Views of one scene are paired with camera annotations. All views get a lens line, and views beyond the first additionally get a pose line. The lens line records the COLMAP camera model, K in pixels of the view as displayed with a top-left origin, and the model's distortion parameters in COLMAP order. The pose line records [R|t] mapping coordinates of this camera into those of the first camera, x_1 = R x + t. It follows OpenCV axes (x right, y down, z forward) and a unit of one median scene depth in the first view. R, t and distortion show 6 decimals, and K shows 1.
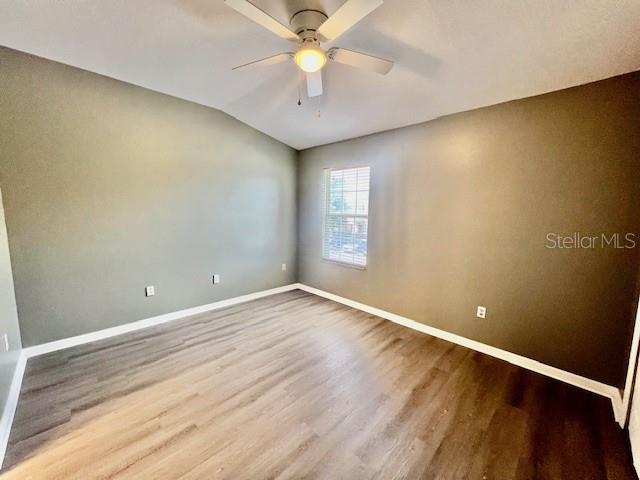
lens RADIAL K [[255.4, 0, 320.9], [0, 255.4, 240.5], [0, 0, 1]] dist [-0.000745, -0.000158]
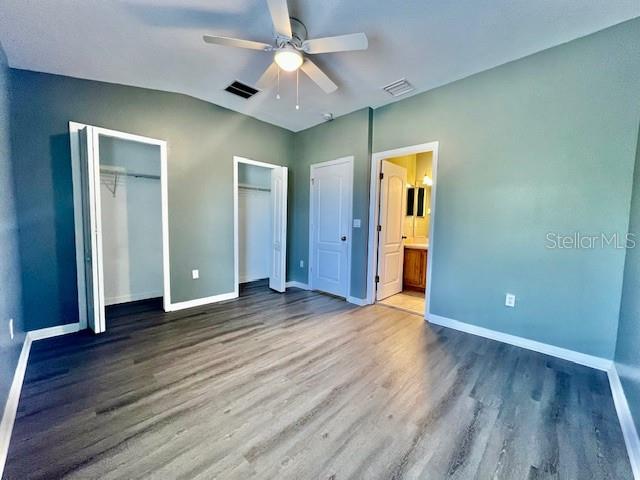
lens RADIAL K [[255.4, 0, 320.9], [0, 255.4, 240.5], [0, 0, 1]] dist [-0.000745, -0.000158]
pose [[-0.999247, -0.035989, -0.014517, -0.143682], [-0.038106, 0.980720, 0.191668, -0.096272], [0.007340, 0.192077, -0.981352, 1.651269]]
